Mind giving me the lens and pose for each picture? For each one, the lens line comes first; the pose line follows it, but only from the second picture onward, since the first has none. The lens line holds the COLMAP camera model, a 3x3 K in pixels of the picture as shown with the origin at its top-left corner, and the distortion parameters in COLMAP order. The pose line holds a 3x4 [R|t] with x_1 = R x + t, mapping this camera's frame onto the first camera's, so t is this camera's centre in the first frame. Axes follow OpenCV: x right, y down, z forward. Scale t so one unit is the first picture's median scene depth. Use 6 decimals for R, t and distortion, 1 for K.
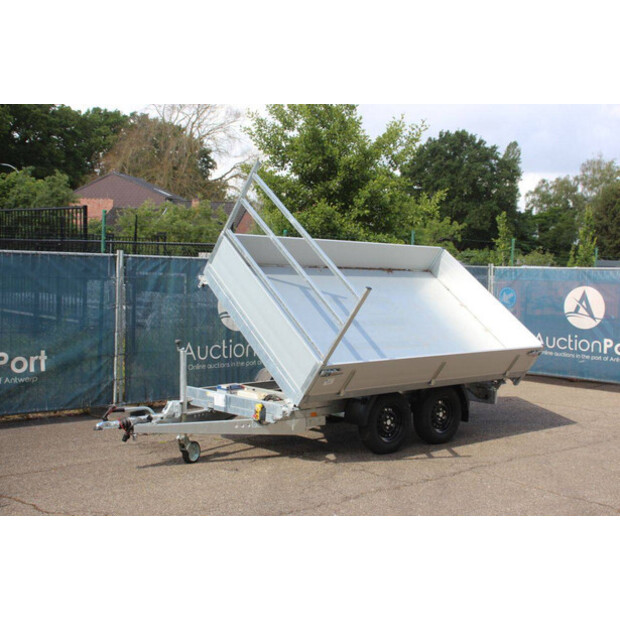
lens RADIAL K [[804.7, 0, 316.1], [0, 804.7, 311.9], [0, 0, 1]] dist [0.031592, 0.000000]
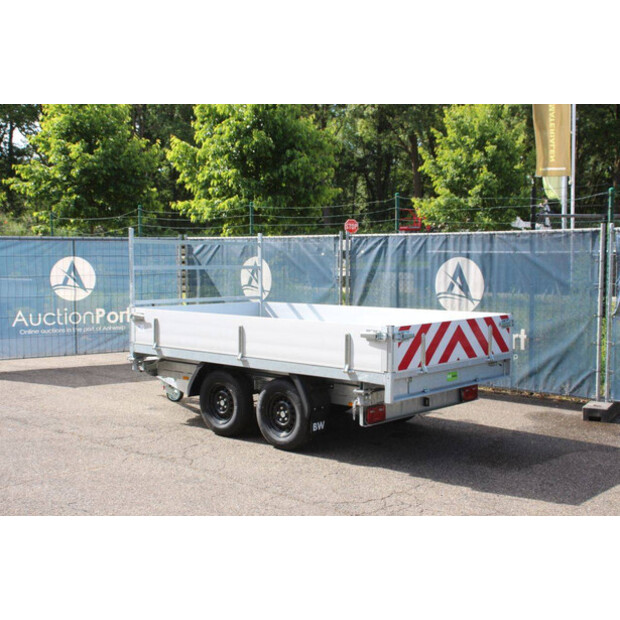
lens RADIAL K [[812.7, 0, 309.4], [0, 812.7, 318.9], [0, 0, 1]] dist [0.048151, 0.000000]
pose [[0.102382, 0.062981, -0.992749, 0.778355], [-0.039220, 0.997473, 0.059236, -0.017812], [0.993972, 0.032871, 0.104593, 0.738850]]
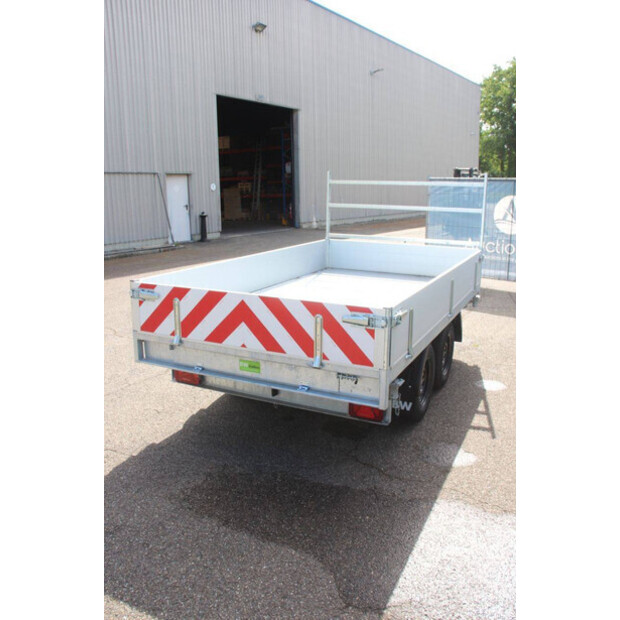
lens RADIAL K [[550.0, 0, 312.5], [0, 550.0, 308.6], [0, 0, 1]] dist [-0.123430, 0.087571]
pose [[-0.922700, 0.065719, -0.379877, 0.240911], [-0.035356, 0.966785, 0.253134, -0.056564], [0.383895, 0.246998, -0.889729, 1.218271]]
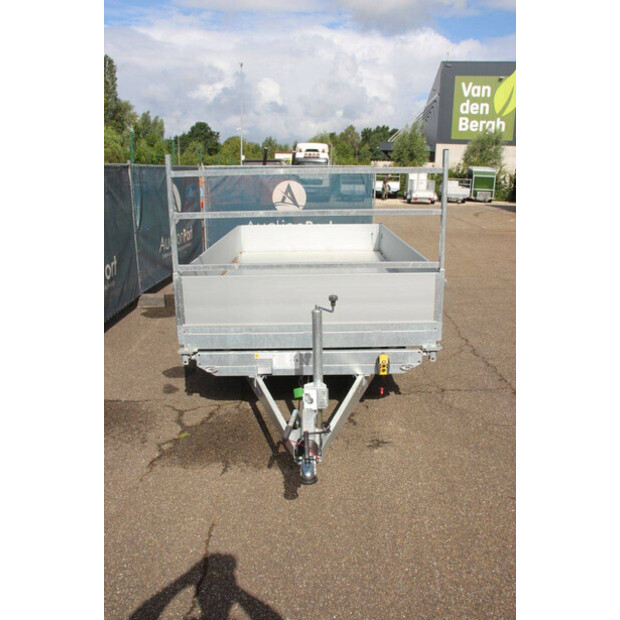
lens RADIAL K [[525.8, 0, 314.2], [0, 525.8, 313.8], [0, 0, 1]] dist [-0.128383, 0.066796]
pose [[0.662607, -0.216833, 0.716893, -0.317753], [0.048768, 0.967635, 0.247597, -0.036031], [-0.747378, -0.129098, 0.651736, 0.490147]]
